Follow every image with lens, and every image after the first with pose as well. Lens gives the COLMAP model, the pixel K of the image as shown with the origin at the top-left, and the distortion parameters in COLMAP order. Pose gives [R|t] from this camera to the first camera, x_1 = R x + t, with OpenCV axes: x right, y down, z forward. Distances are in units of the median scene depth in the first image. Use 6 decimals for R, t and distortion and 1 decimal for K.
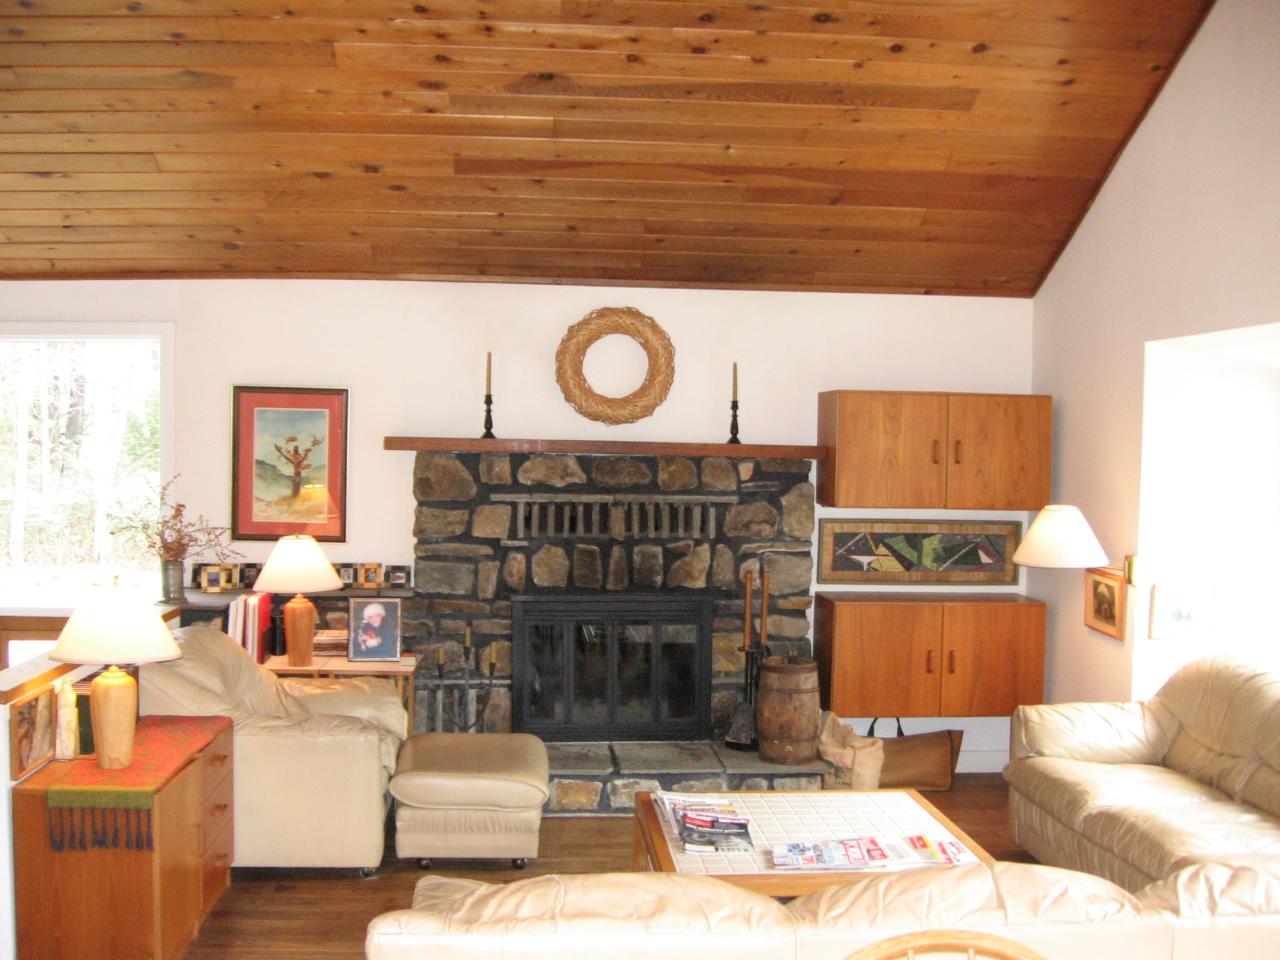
lens RADIAL K [[1296.6, 0, 638.8], [0, 1296.6, 479.4], [0, 0, 1]] dist [-0.116592, 0.000000]
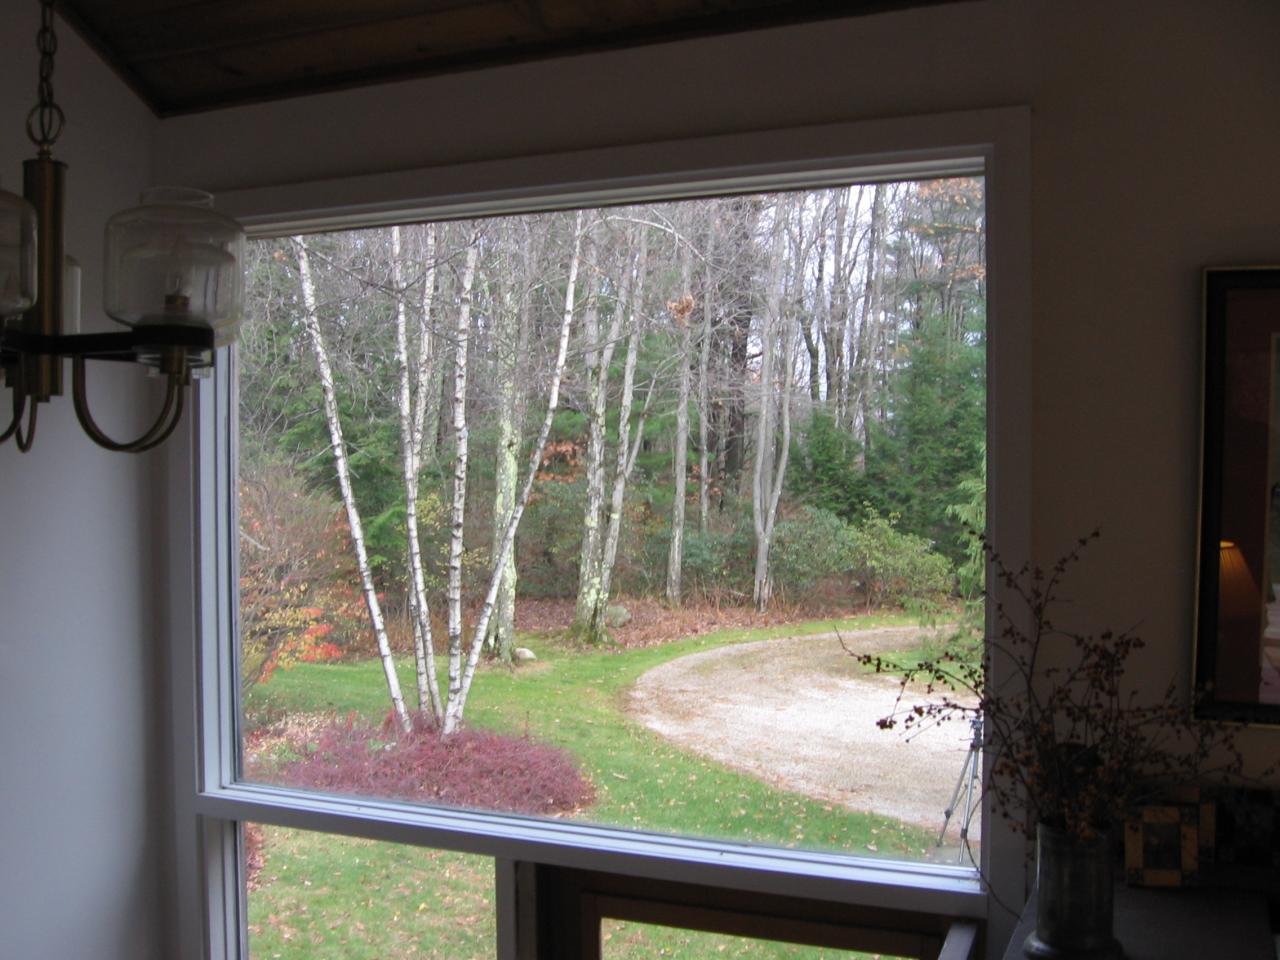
lens RADIAL K [[1296.6, 0, 640.3], [0, 1296.6, 482.3], [0, 0, 1]] dist [-0.116592, 0.000000]
pose [[0.882306, -0.005608, -0.470643, -0.054218], [-0.006810, 0.999672, -0.024679, -0.000760], [0.470627, 0.024979, 0.881978, 0.118638]]
